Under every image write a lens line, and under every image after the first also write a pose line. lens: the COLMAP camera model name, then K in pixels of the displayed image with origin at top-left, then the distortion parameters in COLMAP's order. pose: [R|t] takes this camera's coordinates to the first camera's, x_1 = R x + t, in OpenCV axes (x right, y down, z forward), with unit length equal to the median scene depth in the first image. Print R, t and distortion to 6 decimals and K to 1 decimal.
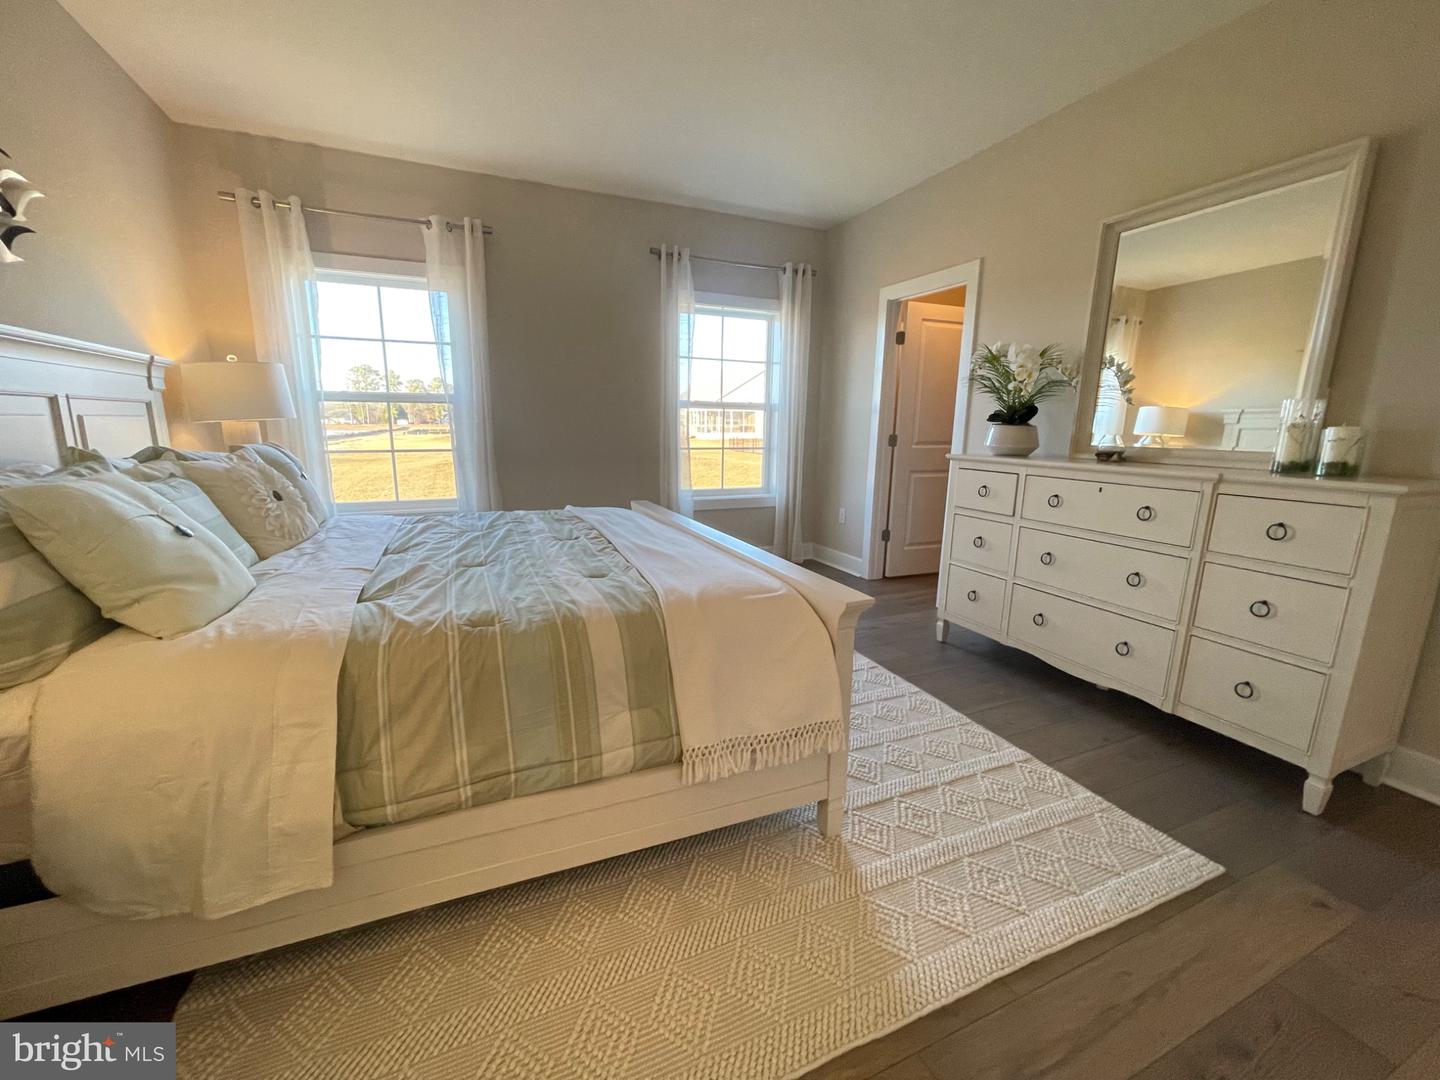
lens RADIAL K [[579.6, 0, 717.8], [0, 579.6, 540.6], [0, 0, 1]] dist [-0.000275, -0.001223]
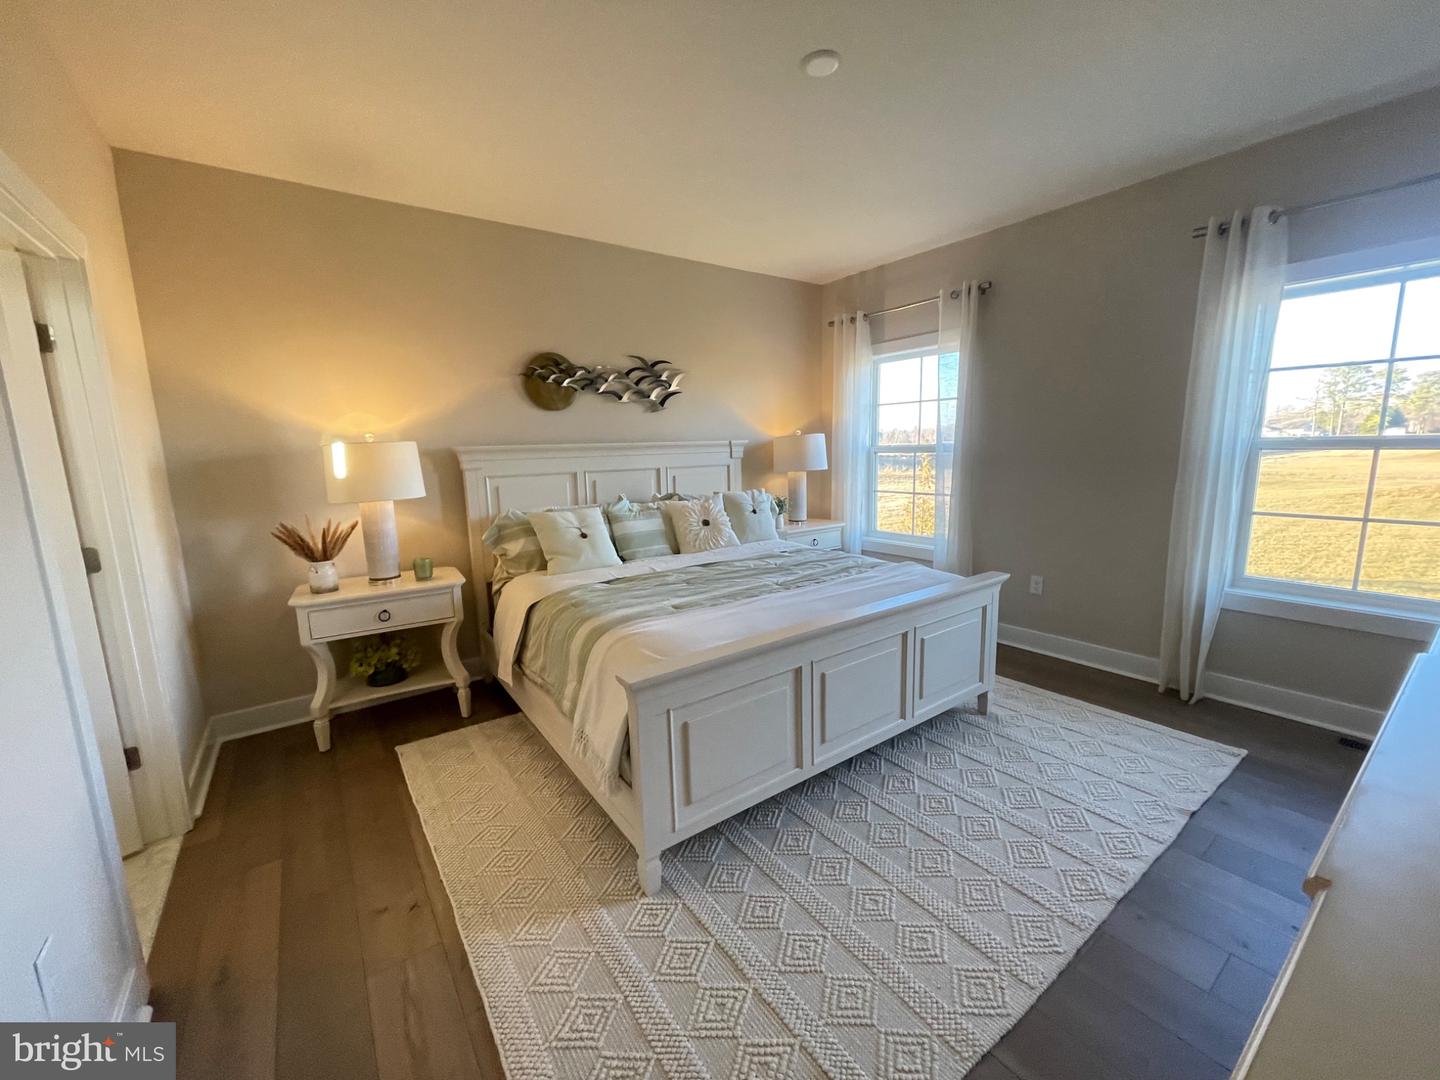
lens RADIAL K [[579.6, 0, 715.1], [0, 579.6, 539.3], [0, 0, 1]] dist [-0.000275, -0.001223]
pose [[0.210339, 0.140826, -0.967433, 0.610063], [-0.163840, 0.980653, 0.107128, -0.142600], [0.963802, 0.135971, 0.229342, 0.405435]]
